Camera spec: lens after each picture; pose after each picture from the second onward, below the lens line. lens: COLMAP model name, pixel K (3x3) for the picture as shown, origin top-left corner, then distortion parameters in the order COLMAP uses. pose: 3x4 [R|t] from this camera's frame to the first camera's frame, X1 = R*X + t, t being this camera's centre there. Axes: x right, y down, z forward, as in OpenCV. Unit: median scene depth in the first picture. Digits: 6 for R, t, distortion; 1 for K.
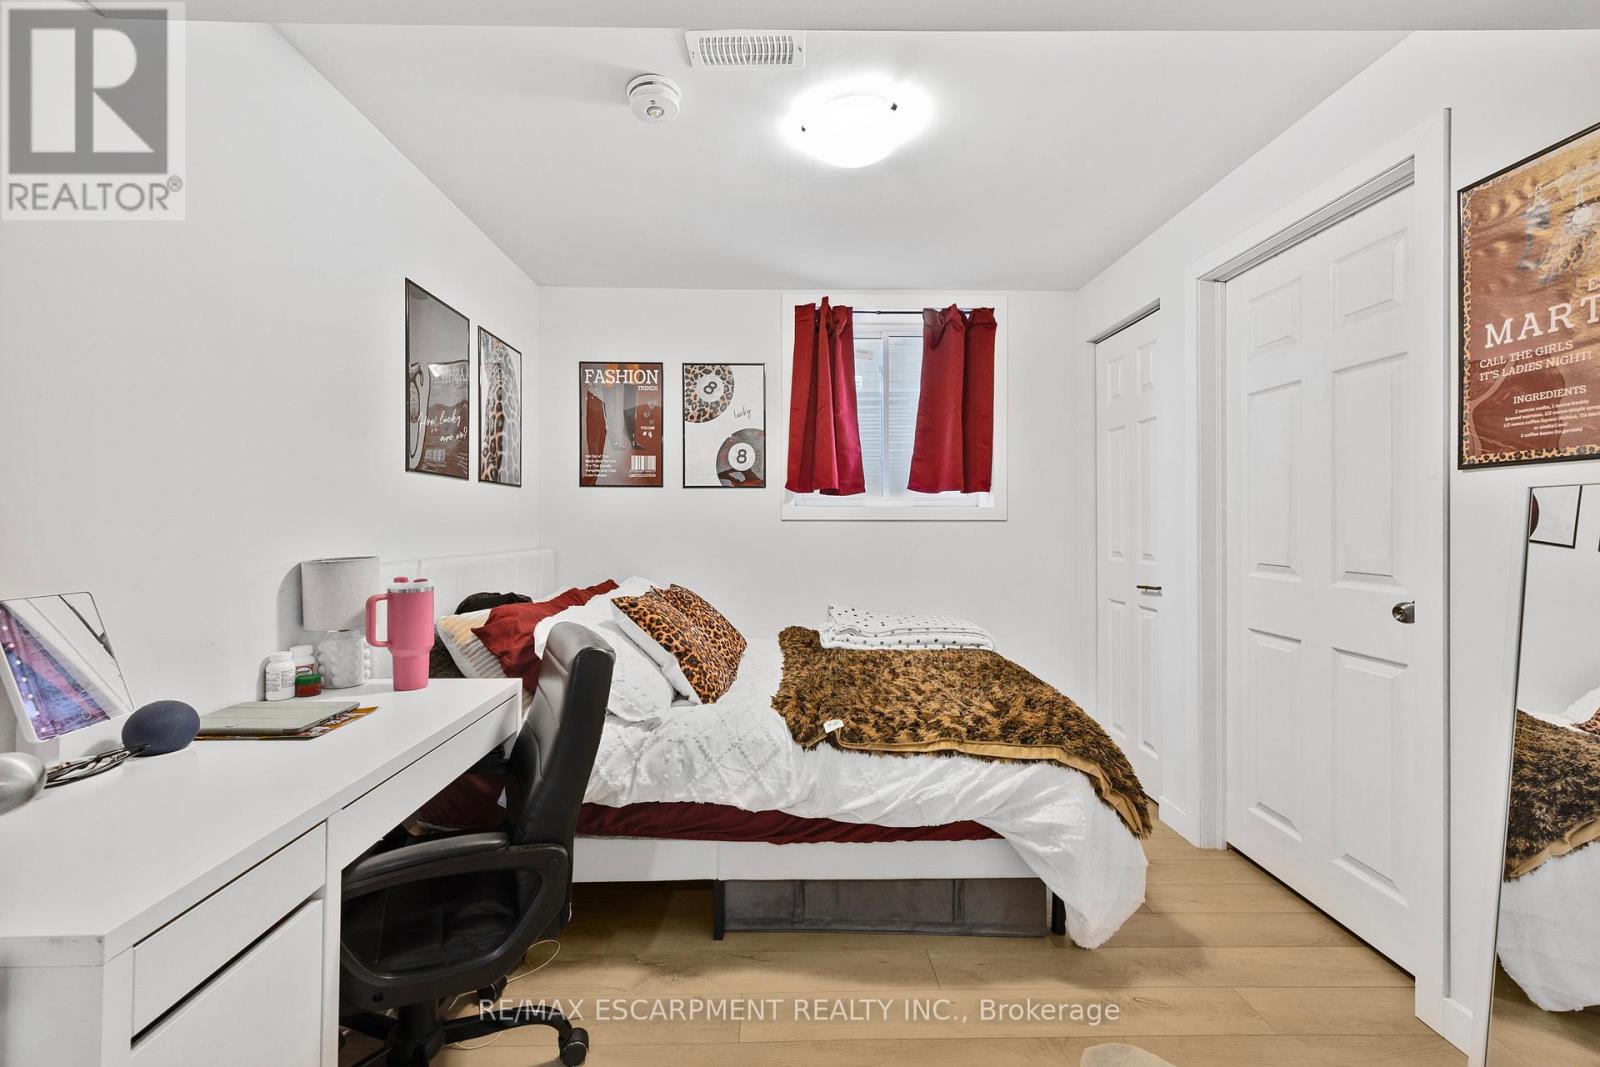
lens RADIAL K [[639.0, 0, 791.8], [0, 639.0, 526.3], [0, 0, 1]] dist [-0.003103, 0.000294]
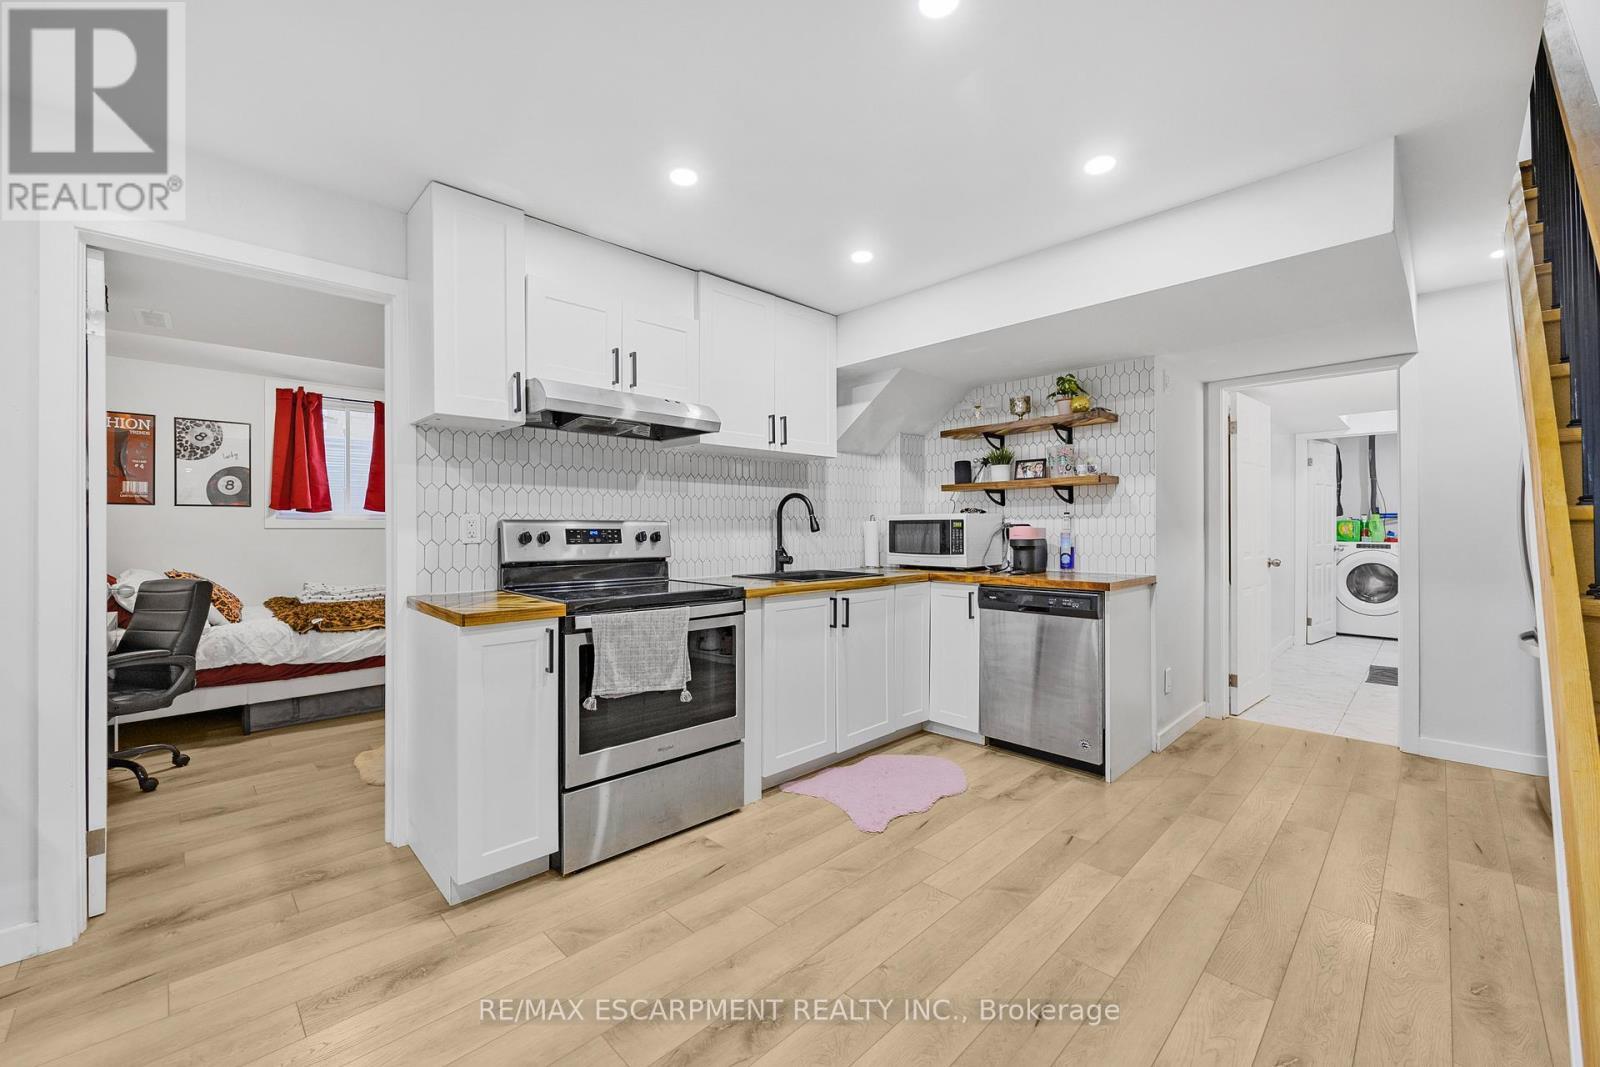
lens RADIAL K [[639.0, 0, 792.5], [0, 639.0, 529.3], [0, 0, 1]] dist [-0.003103, 0.000294]
pose [[0.734485, -0.000882, 0.678625, -0.123979], [0.003366, 0.999992, -0.002344, 0.000674], [-0.678617, 0.004006, 0.734481, -0.966470]]
